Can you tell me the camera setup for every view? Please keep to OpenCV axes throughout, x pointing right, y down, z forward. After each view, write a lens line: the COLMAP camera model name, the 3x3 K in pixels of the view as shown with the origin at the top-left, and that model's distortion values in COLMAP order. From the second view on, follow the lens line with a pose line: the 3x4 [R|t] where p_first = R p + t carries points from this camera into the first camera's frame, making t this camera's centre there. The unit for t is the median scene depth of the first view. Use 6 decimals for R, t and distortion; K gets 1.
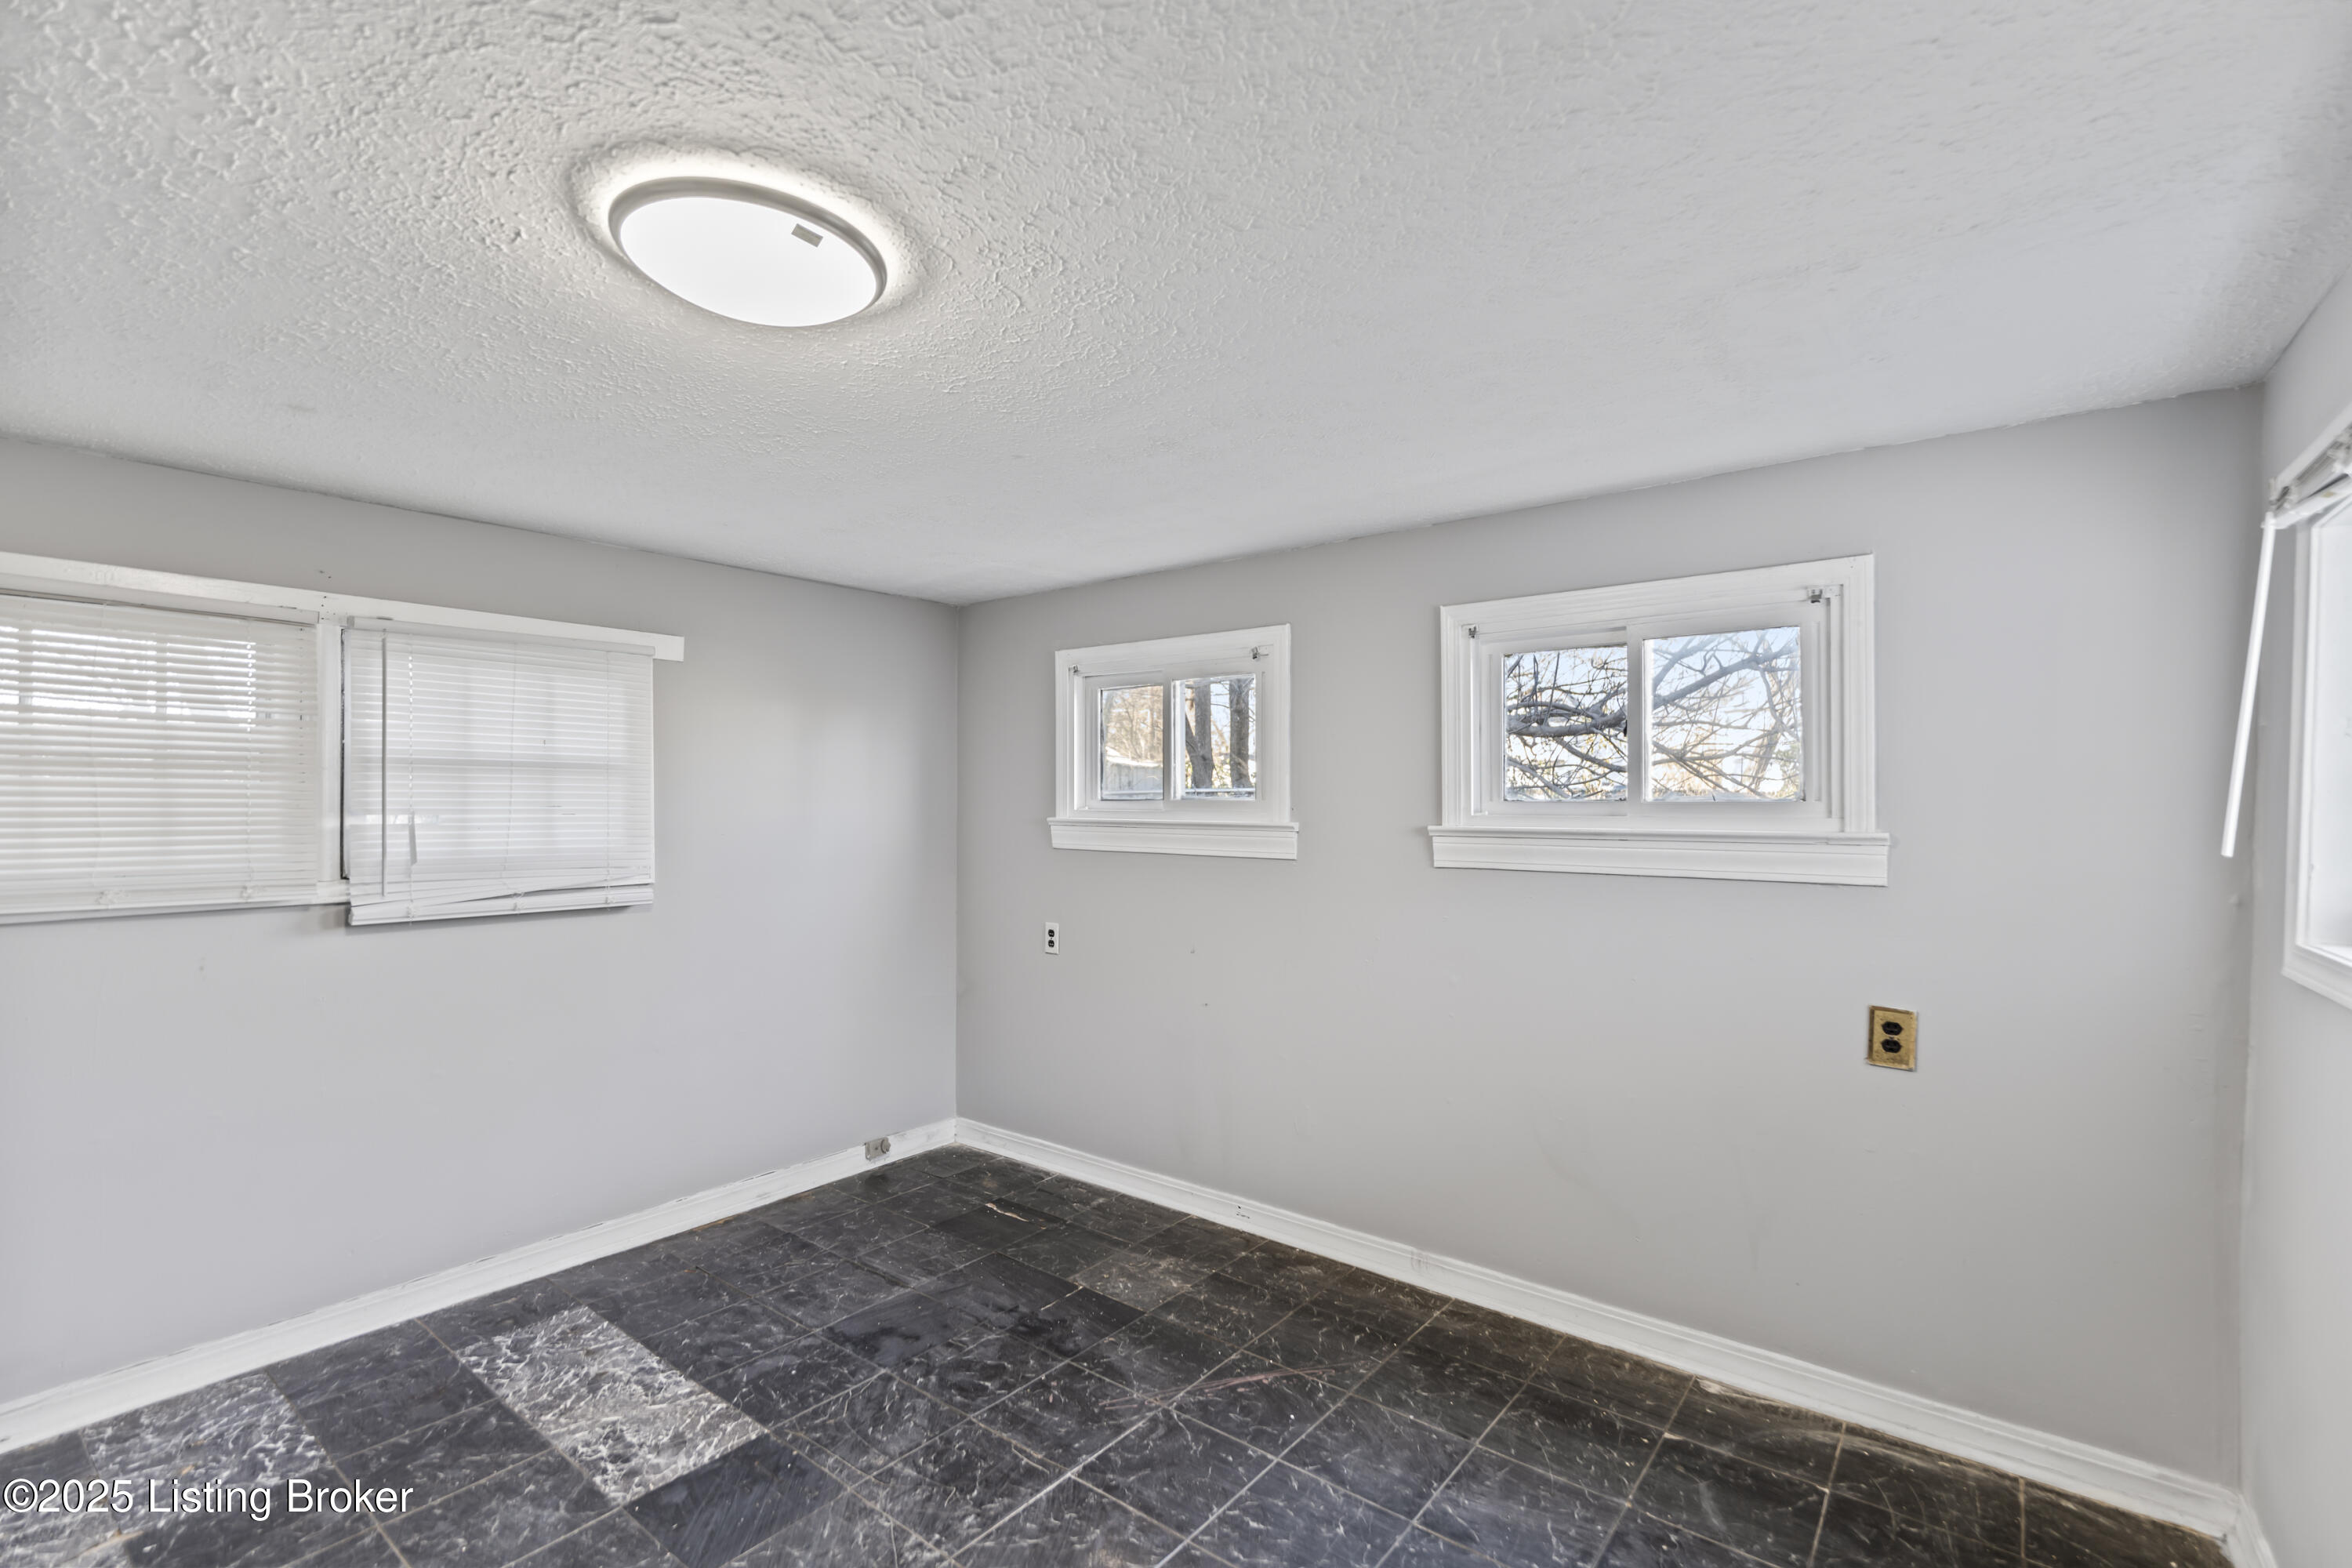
lens RADIAL K [[1040.6, 0, 1176.0], [0, 1040.6, 784.0], [0, 0, 1]] dist [0.001249, 0.000183]
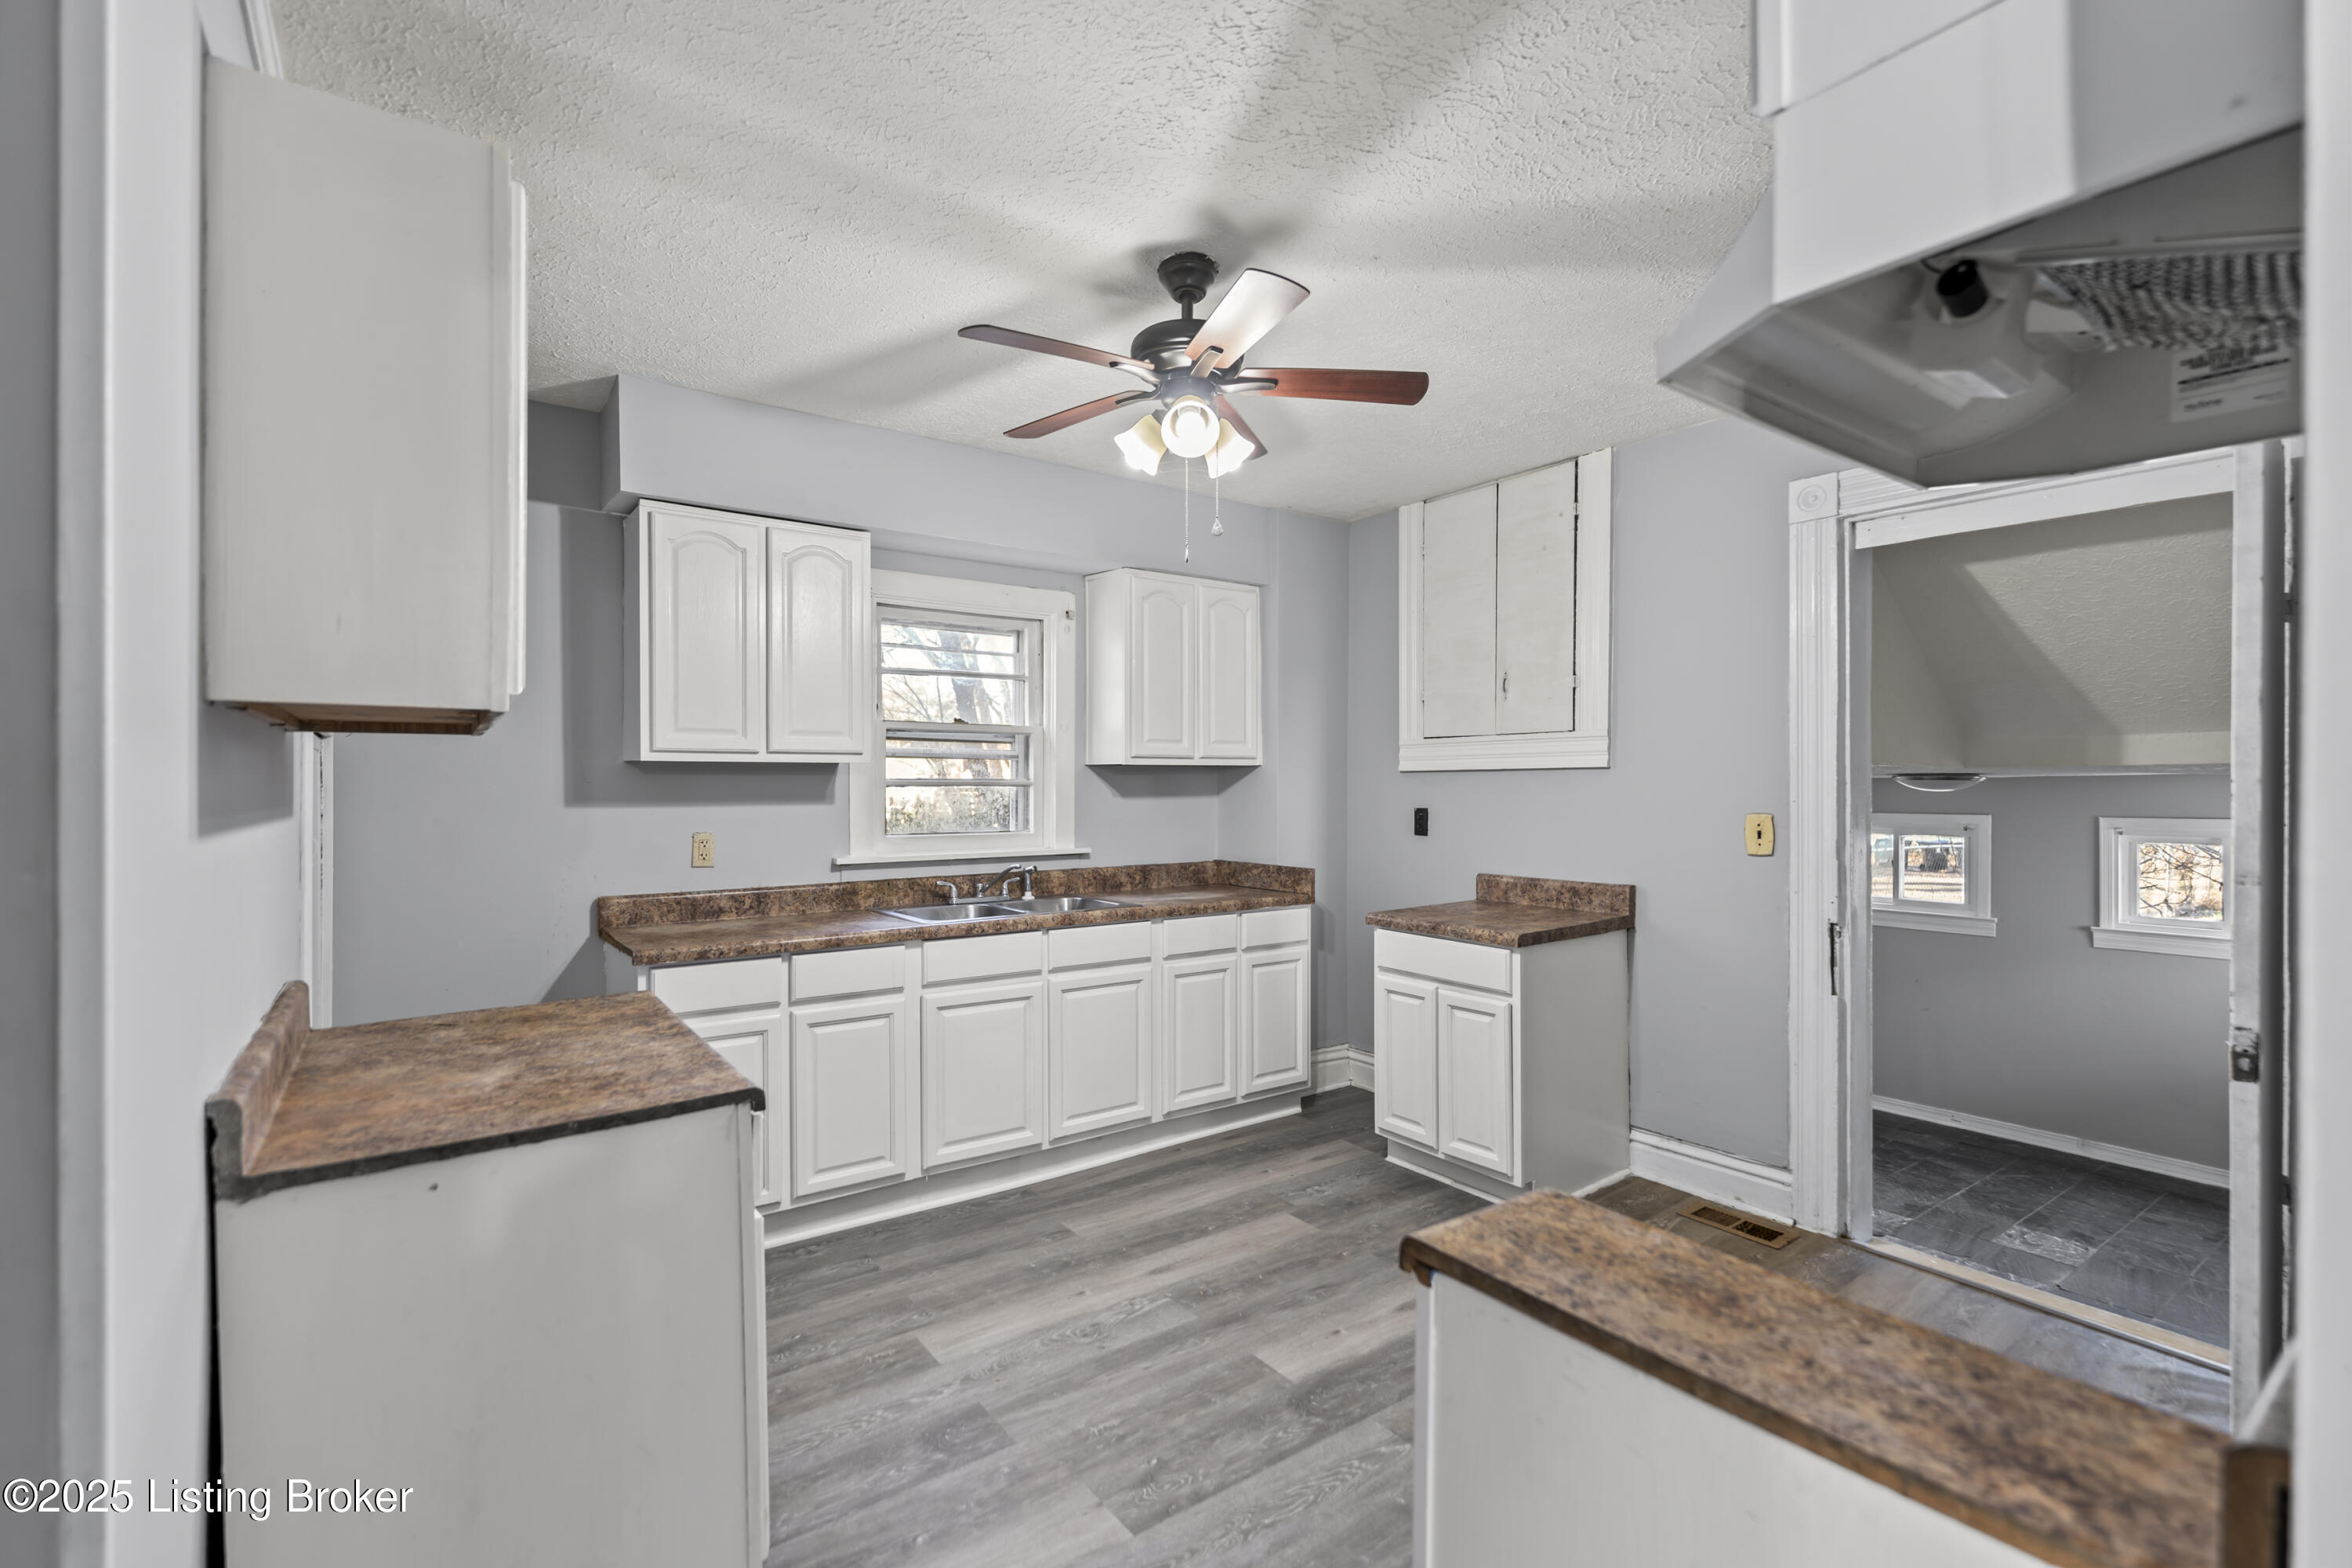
lens RADIAL K [[1040.6, 0, 1176.0], [0, 1040.6, 784.0], [0, 0, 1]] dist [0.001249, 0.000183]
pose [[0.961159, 0.000349, -0.275996, -0.917506], [0.001409, 0.999980, 0.006169, -0.255055], [0.275992, -0.006318, 0.961139, -1.443996]]
